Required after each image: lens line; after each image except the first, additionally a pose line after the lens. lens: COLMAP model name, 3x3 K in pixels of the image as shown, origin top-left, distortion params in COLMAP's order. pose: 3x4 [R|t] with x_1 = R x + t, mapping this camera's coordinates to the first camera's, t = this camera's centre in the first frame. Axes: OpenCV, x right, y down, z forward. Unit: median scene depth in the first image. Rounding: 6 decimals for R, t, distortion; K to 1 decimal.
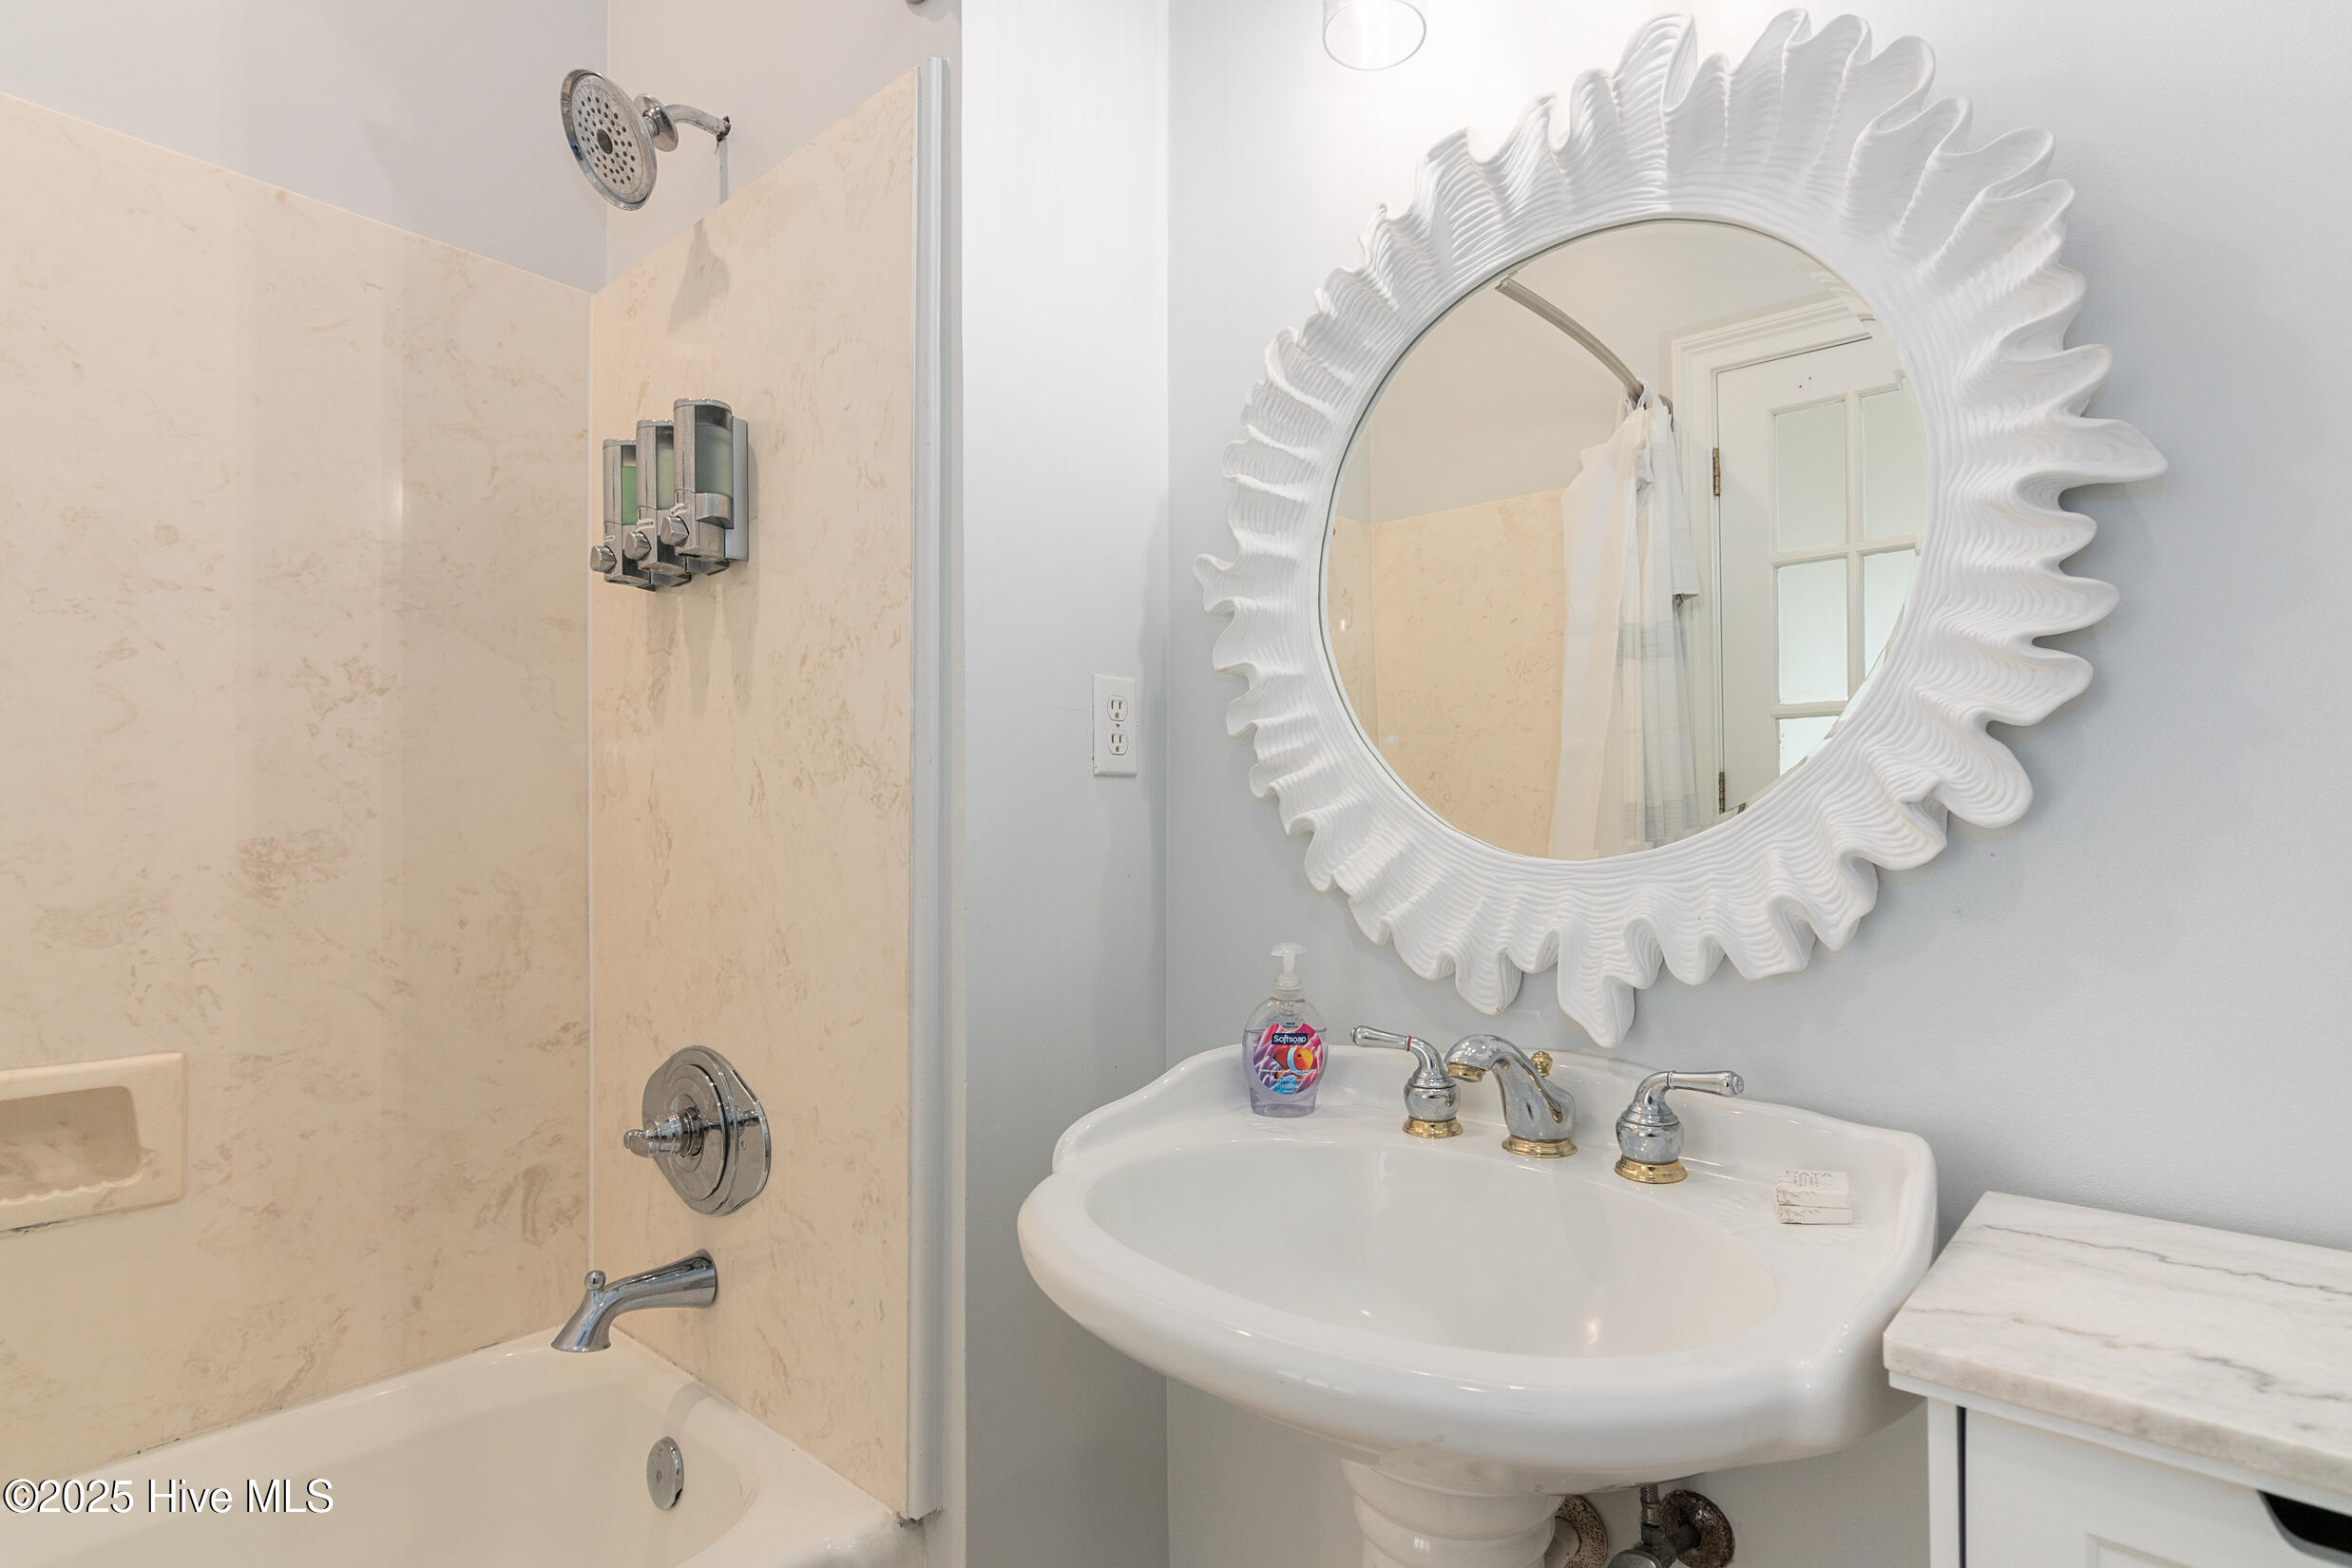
lens RADIAL K [[1175.6, 0, 1180.6], [0, 1175.6, 829.6], [0, 0, 1]] dist [0.001069, -0.000506]
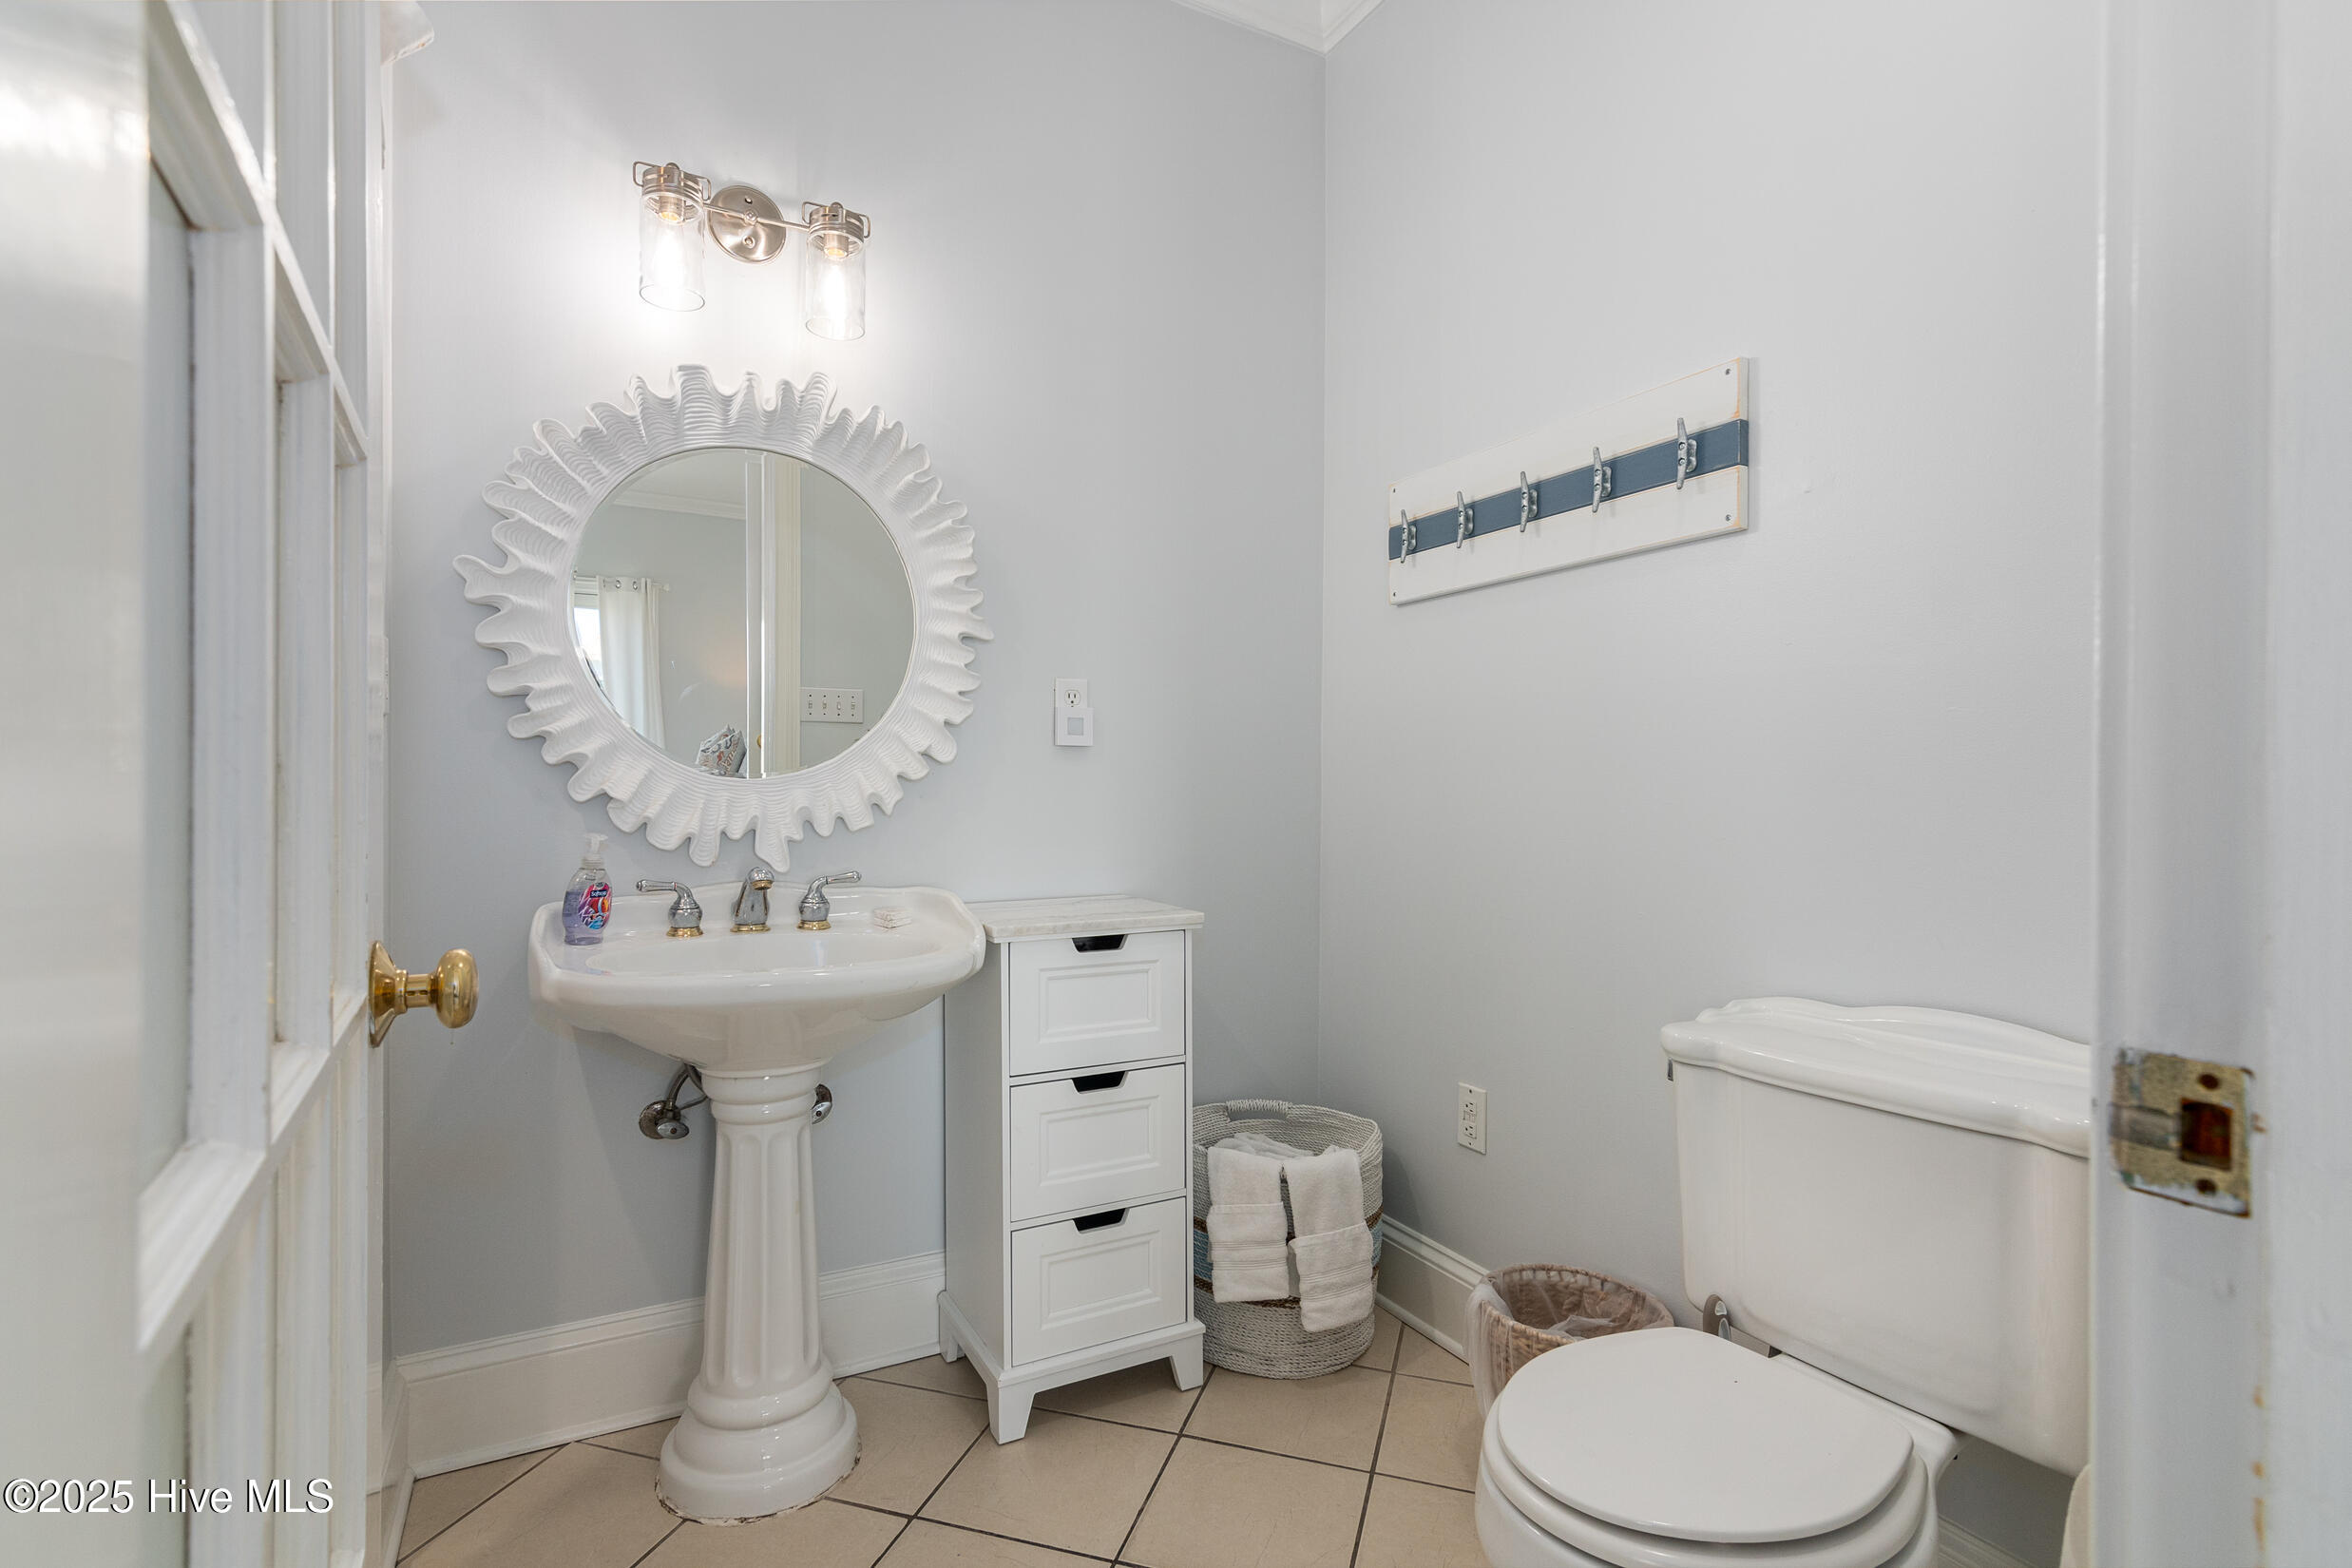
lens RADIAL K [[1162.4, 0, 1176.1], [0, 1162.4, 767.0], [0, 0, 1]] dist [0.001622, 0.000003]
pose [[0.335397, 0.001074, 0.942076, -1.149612], [-0.007554, 0.999970, 0.001550, 0.000986], [-0.942046, -0.007636, 0.335395, -0.257588]]
